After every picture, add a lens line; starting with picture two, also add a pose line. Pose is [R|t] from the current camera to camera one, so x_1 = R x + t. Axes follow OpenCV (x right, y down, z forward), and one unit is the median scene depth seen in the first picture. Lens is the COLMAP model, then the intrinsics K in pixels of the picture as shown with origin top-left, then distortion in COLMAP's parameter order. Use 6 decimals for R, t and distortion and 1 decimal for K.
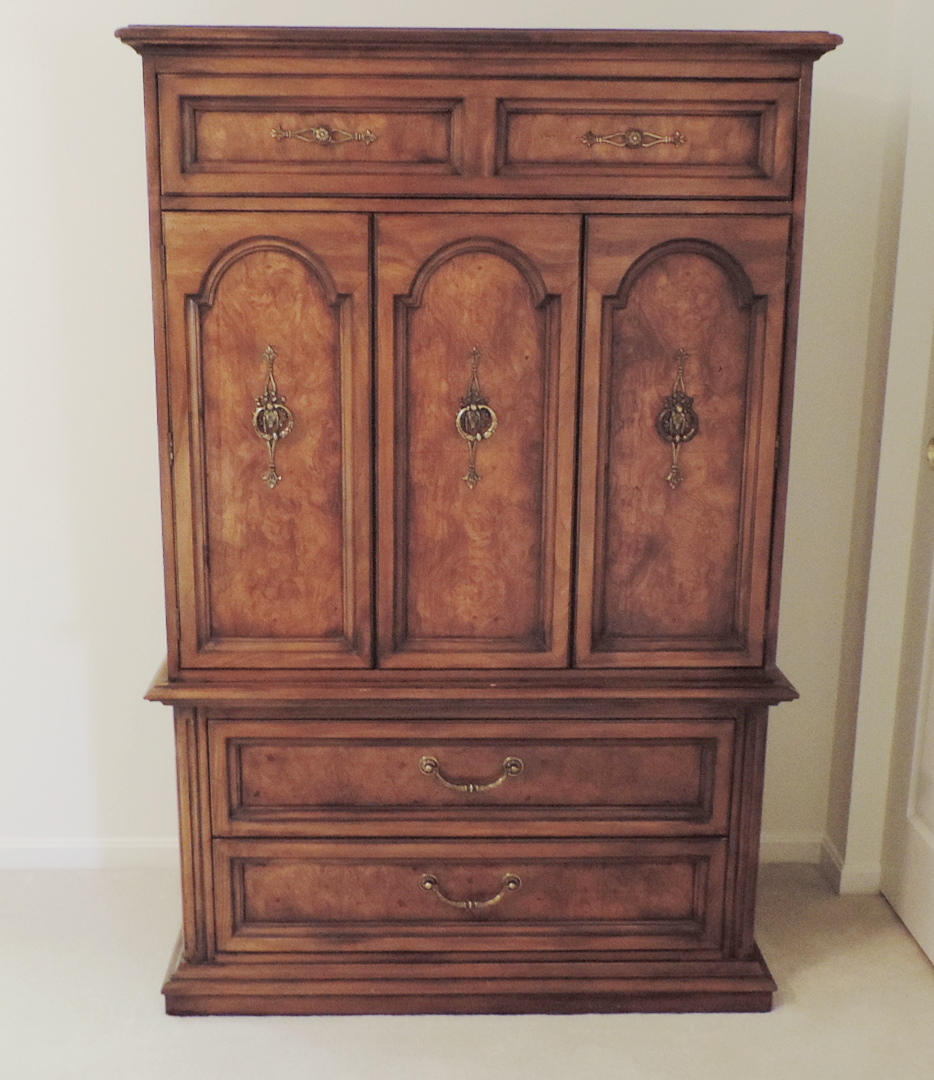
lens RADIAL K [[1284.4, 0, 468.2], [0, 1284.4, 539.2], [0, 0, 1]] dist [-0.005437, 0.000000]
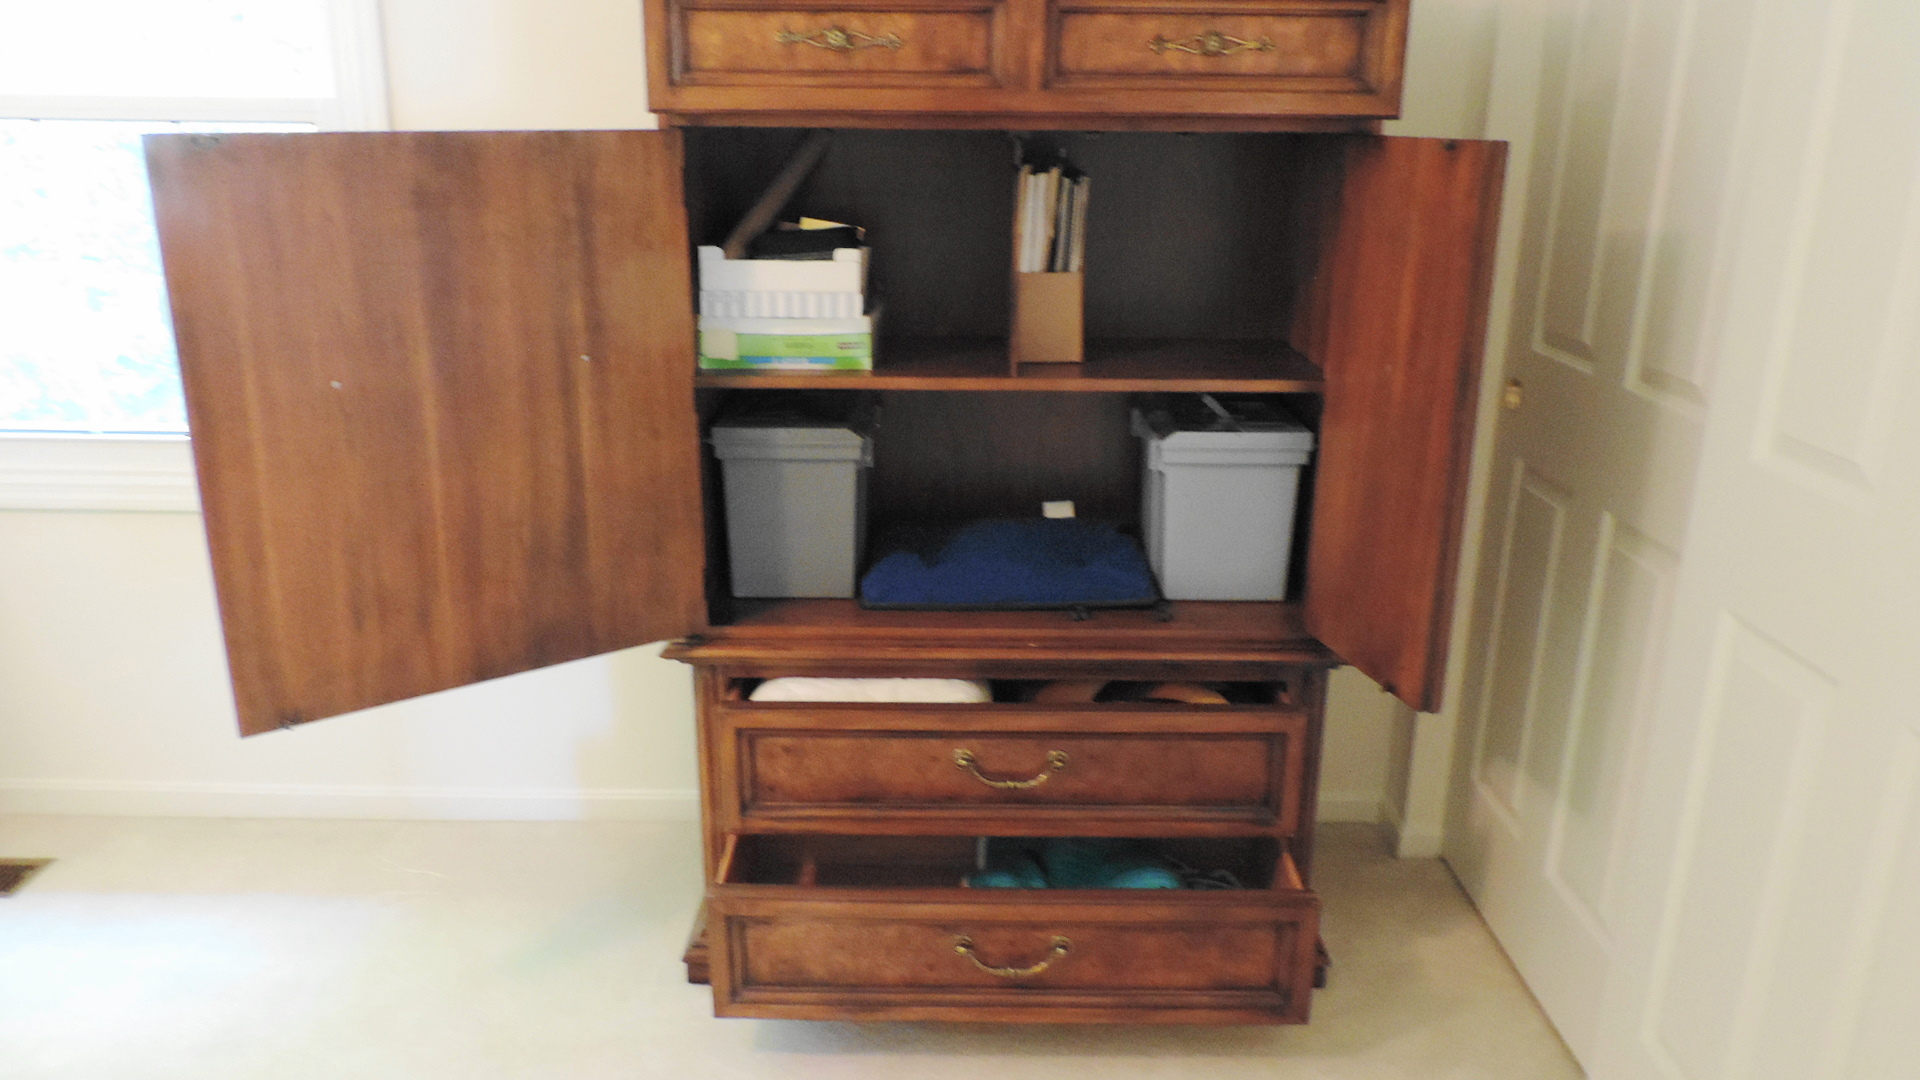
lens RADIAL K [[1322.0, 0, 989.6], [0, 1322.0, 547.6], [0, 0, 1]] dist [-0.002606, -0.005808]
pose [[0.999918, 0.004930, -0.011846, -0.004279], [-0.004188, 0.998077, 0.061837, -0.051457], [0.012128, -0.061782, 0.998016, 0.164749]]
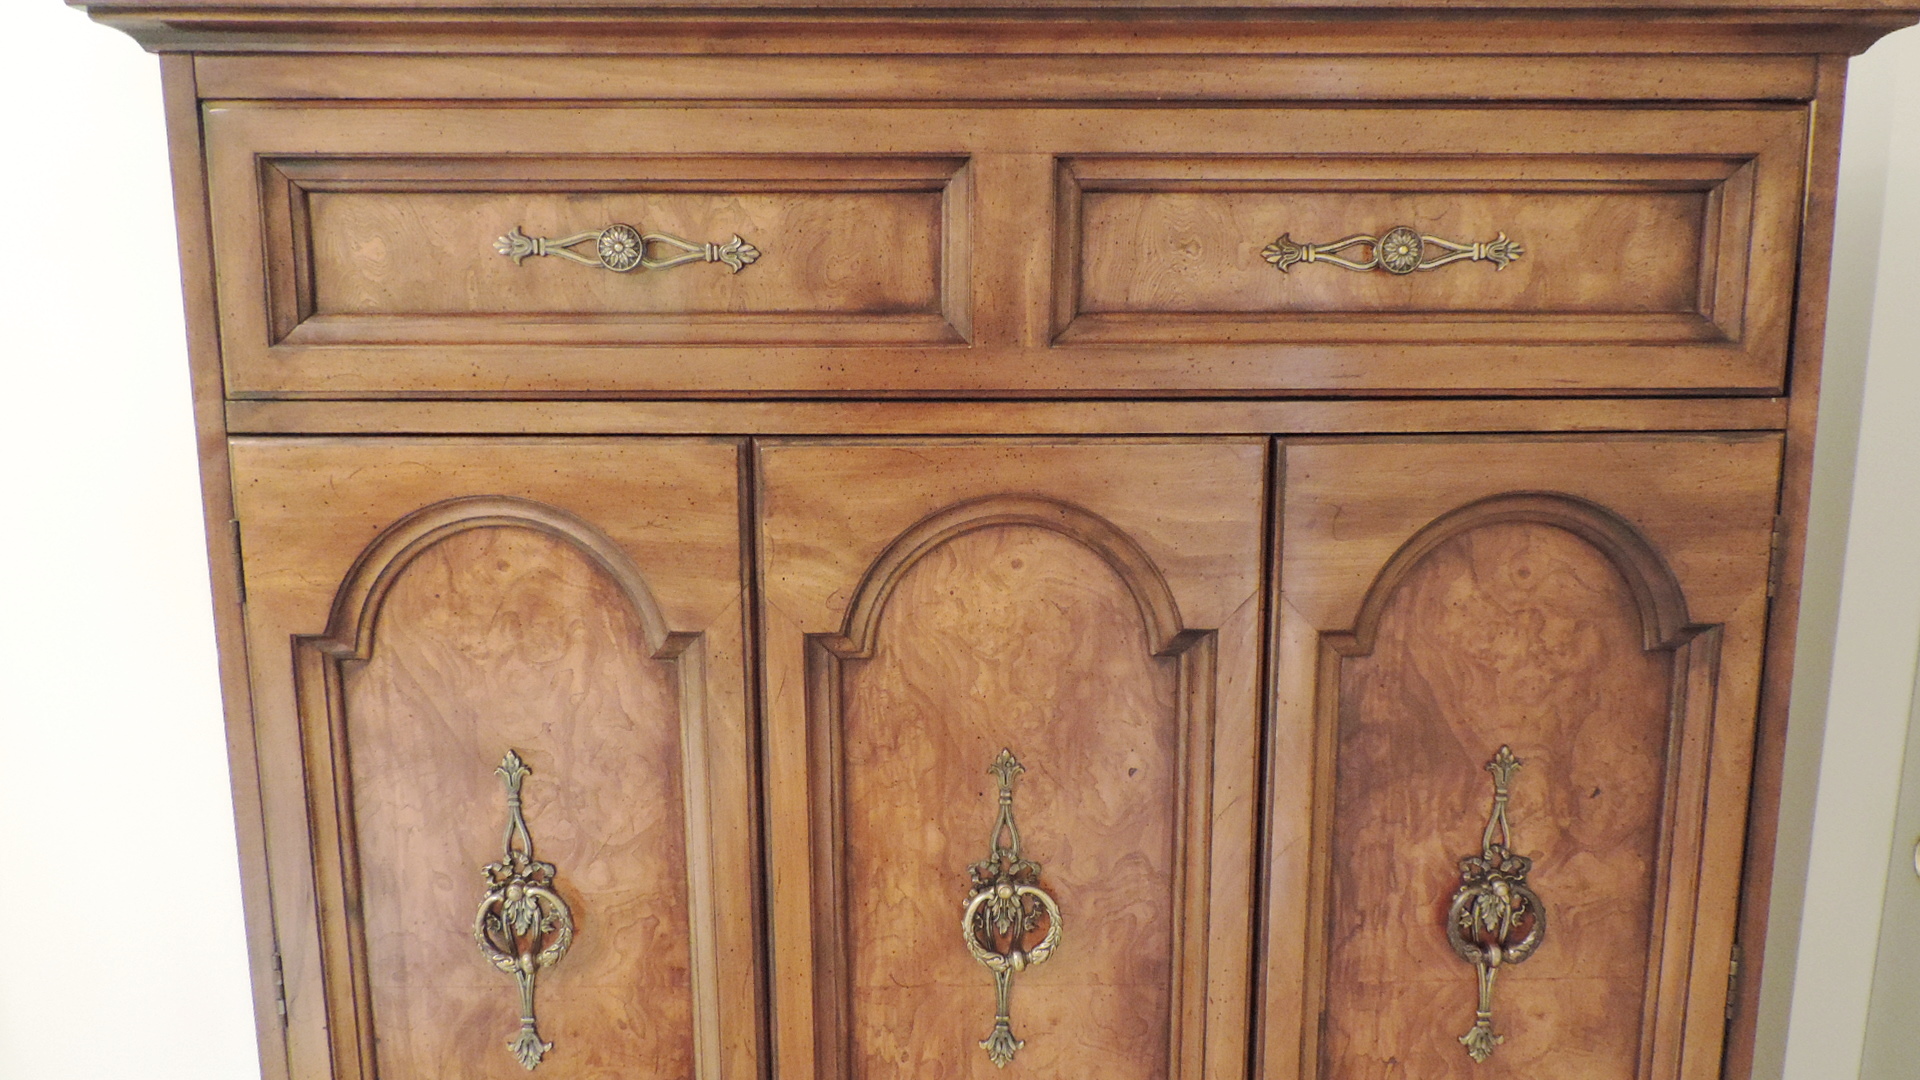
lens RADIAL K [[1322.0, 0, 1012.4], [0, 1322.0, 570.3], [0, 0, 1]] dist [-0.002606, -0.005808]
pose [[0.999850, -0.004821, -0.016615, 0.014370], [0.003703, 0.997769, -0.066660, -0.177636], [0.016900, 0.066589, 0.997637, 0.568081]]
